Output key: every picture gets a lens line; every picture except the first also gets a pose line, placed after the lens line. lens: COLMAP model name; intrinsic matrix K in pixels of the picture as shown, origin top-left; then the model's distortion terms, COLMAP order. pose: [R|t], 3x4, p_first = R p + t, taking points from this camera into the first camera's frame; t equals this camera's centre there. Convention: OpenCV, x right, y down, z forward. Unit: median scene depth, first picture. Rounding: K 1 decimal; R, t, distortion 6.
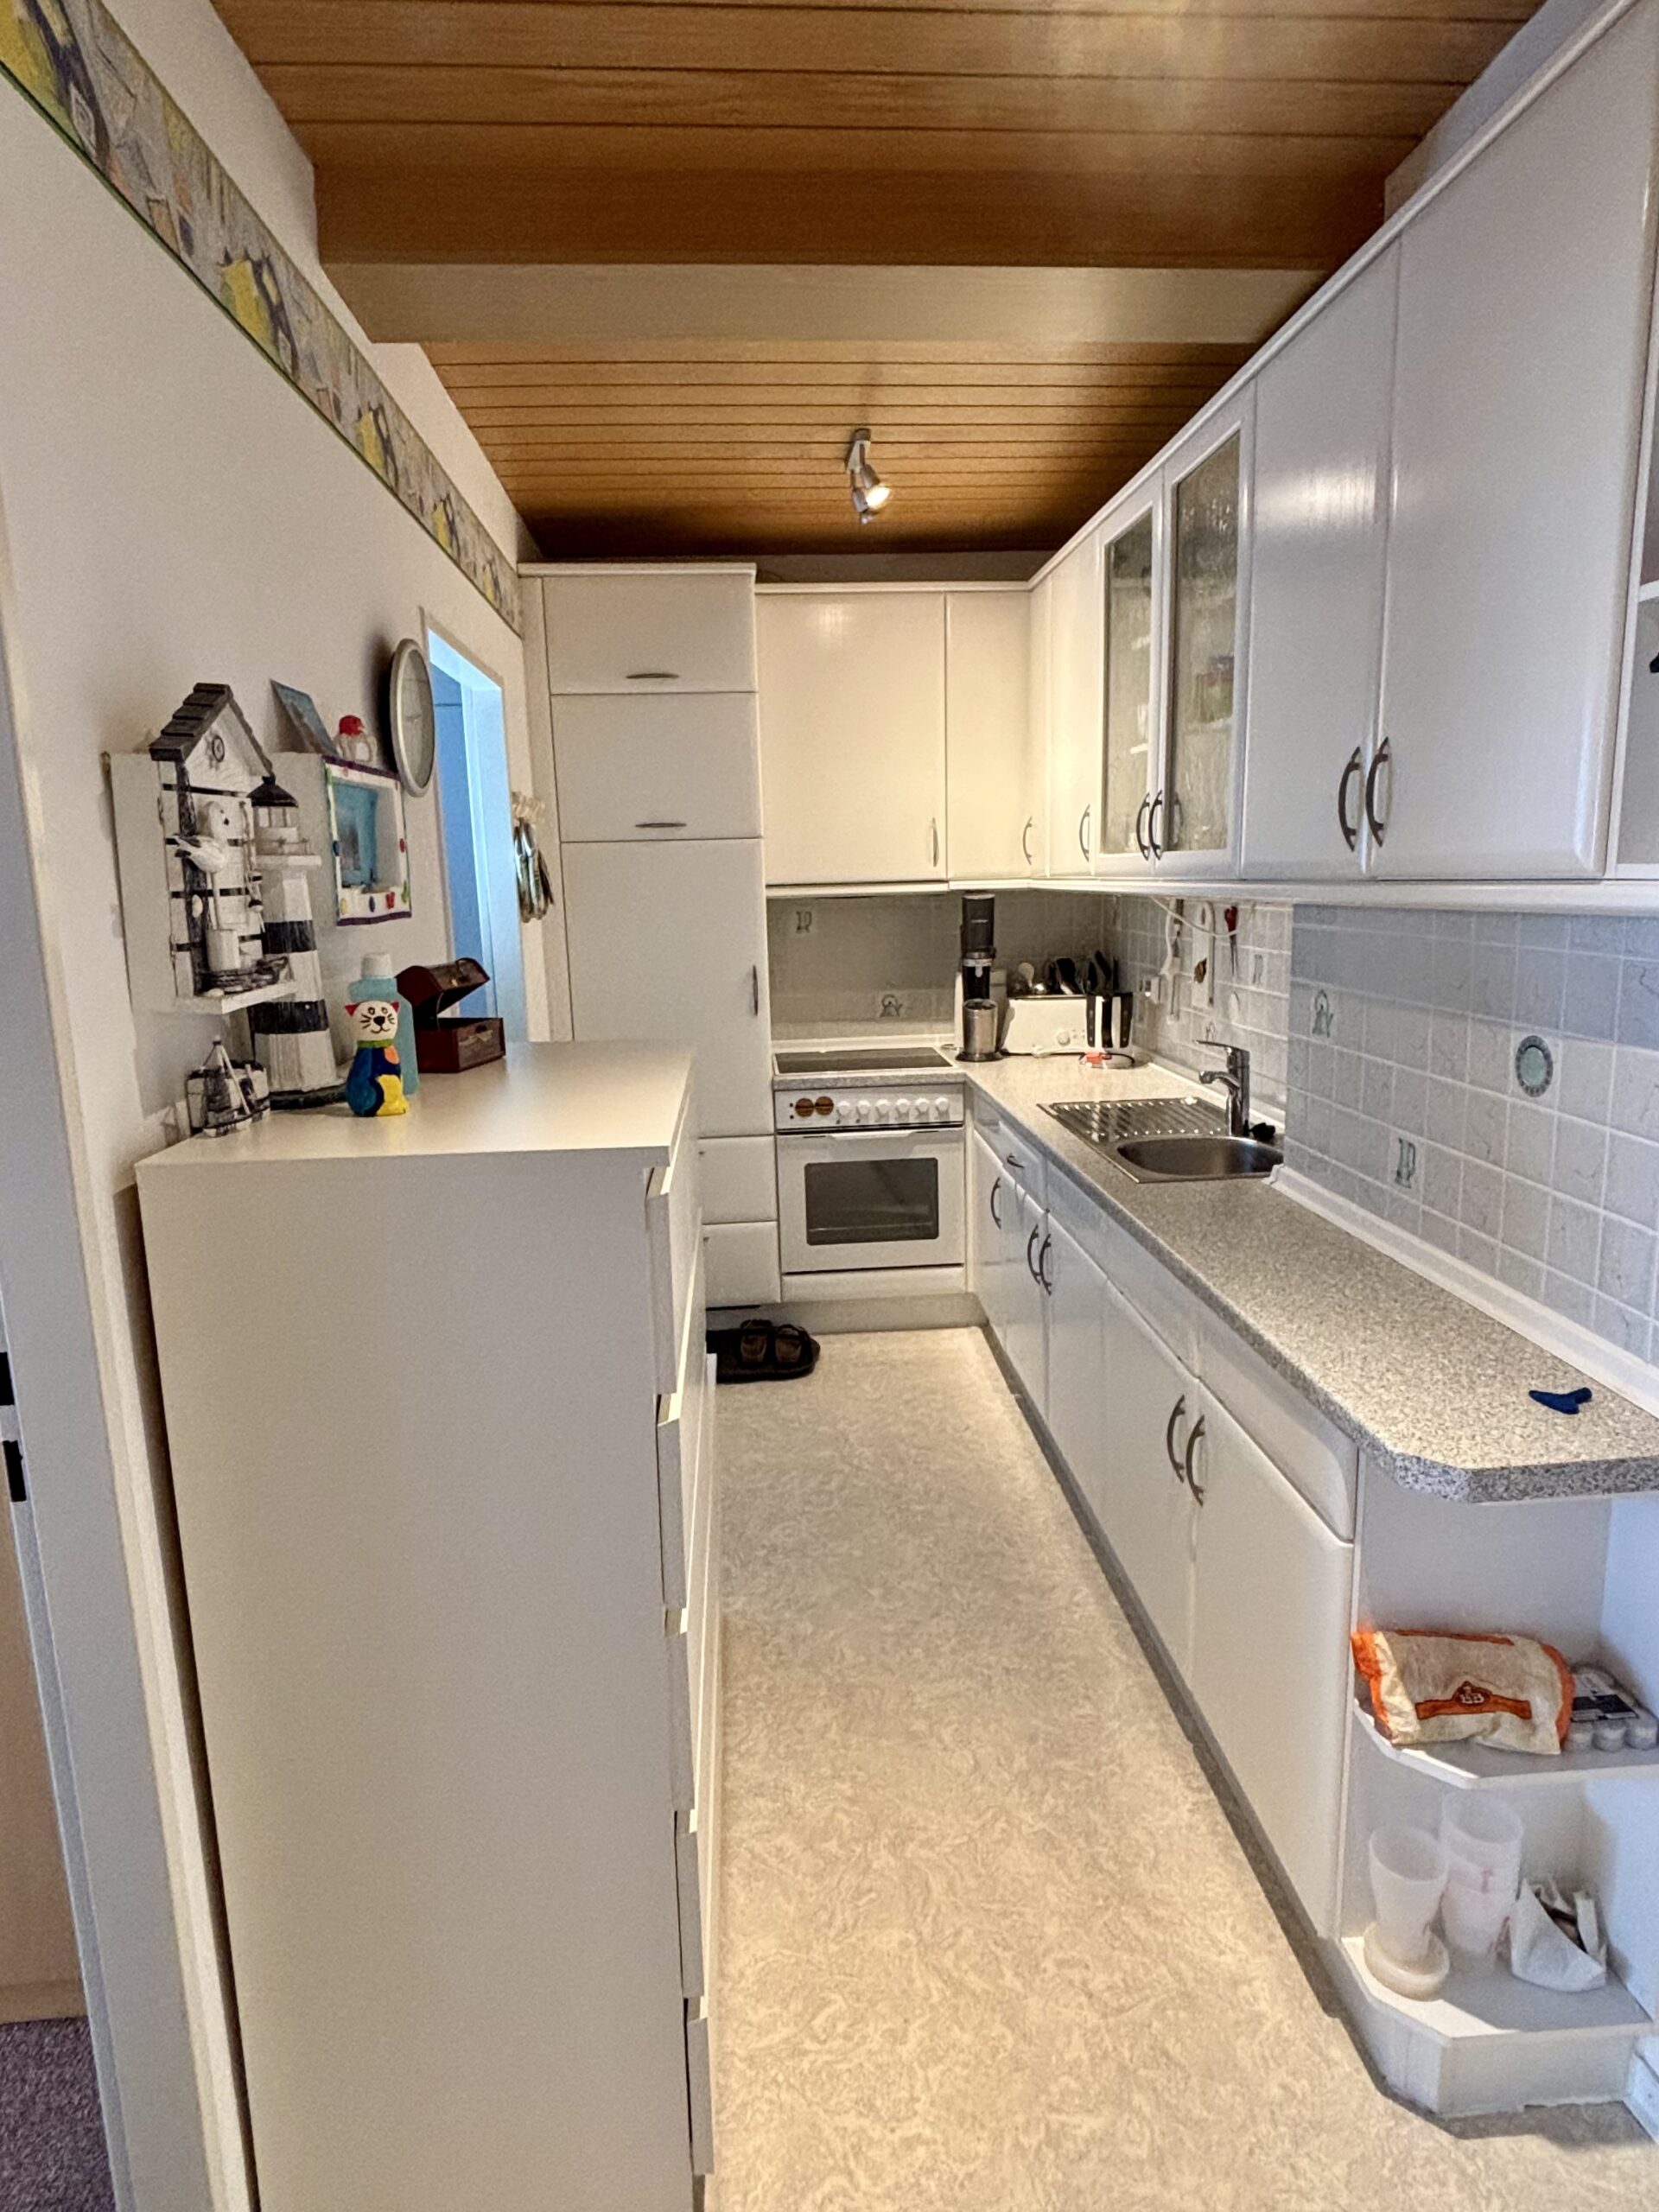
lens RADIAL K [[1240.6, 0, 828.8], [0, 1240.6, 1098.1], [0, 0, 1]] dist [-0.000984, 0.000008]
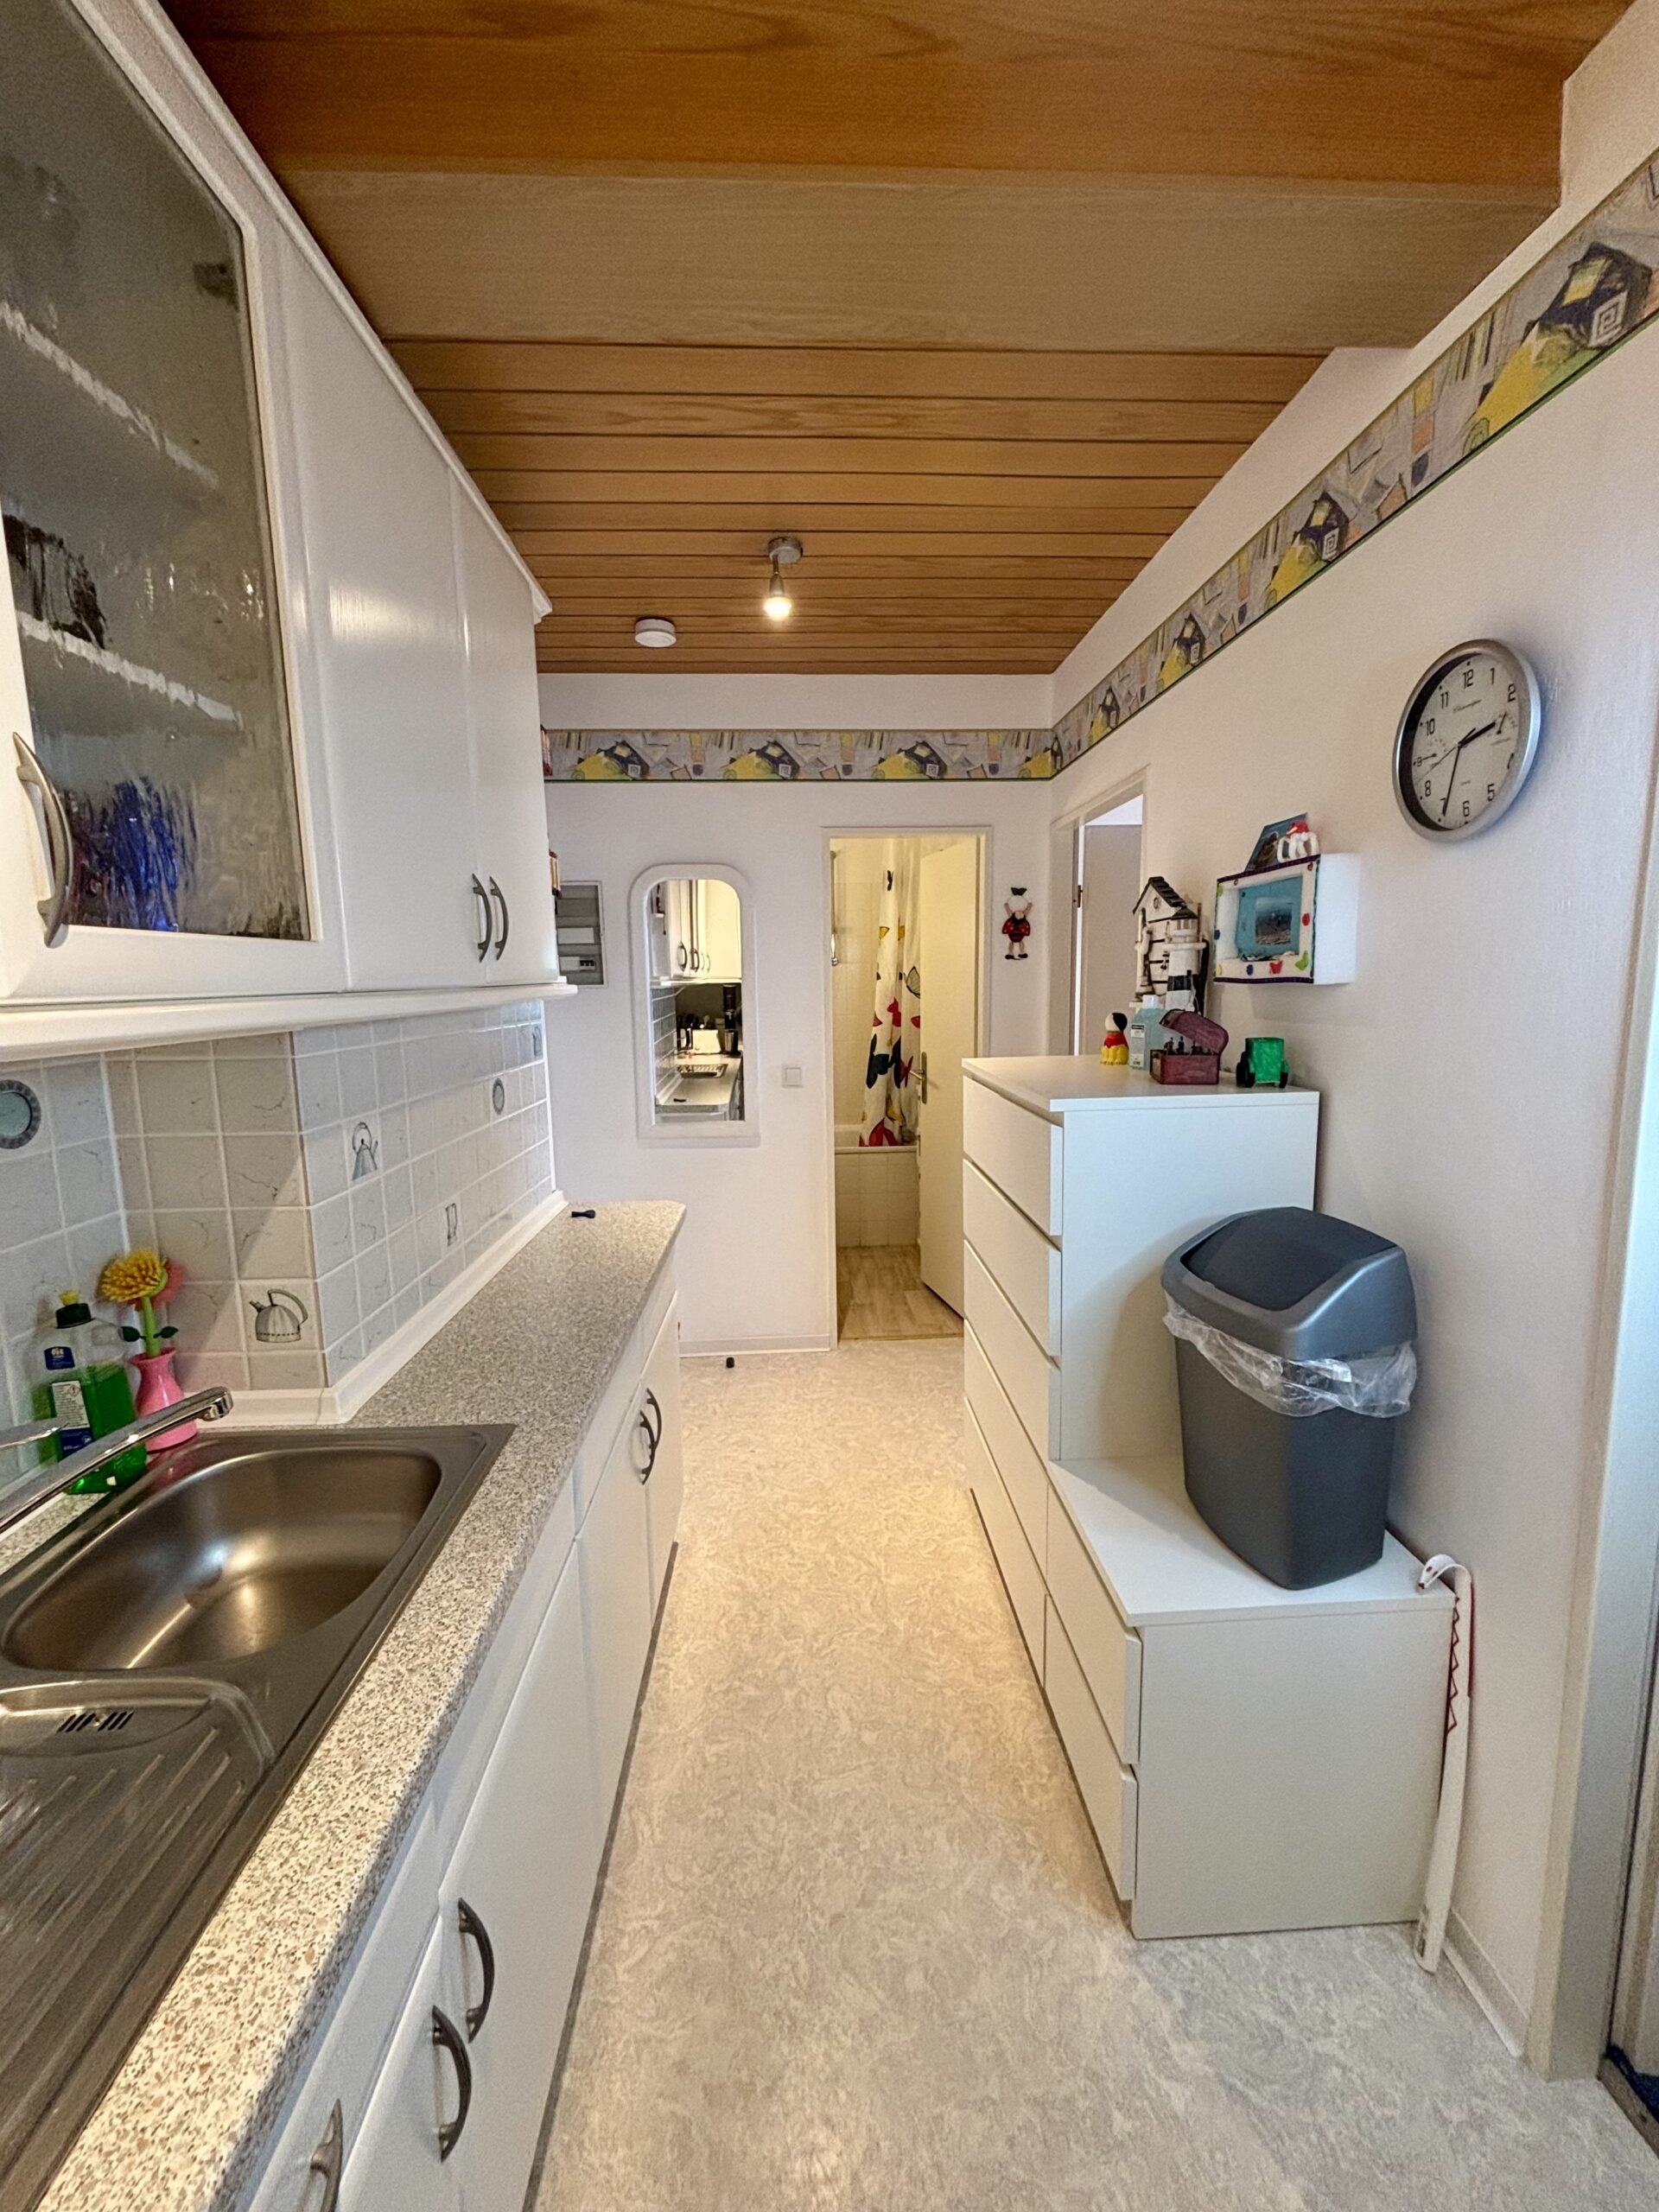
lens RADIAL K [[887.8, 0, 832.5], [0, 887.8, 1102.0], [0, 0, 1]] dist [0.000207, 0.000010]
pose [[-0.998628, 0.041581, 0.031829, 0.065110], [0.049504, 0.947798, 0.315007, -0.313767], [-0.017069, 0.316150, -0.948556, 1.785489]]
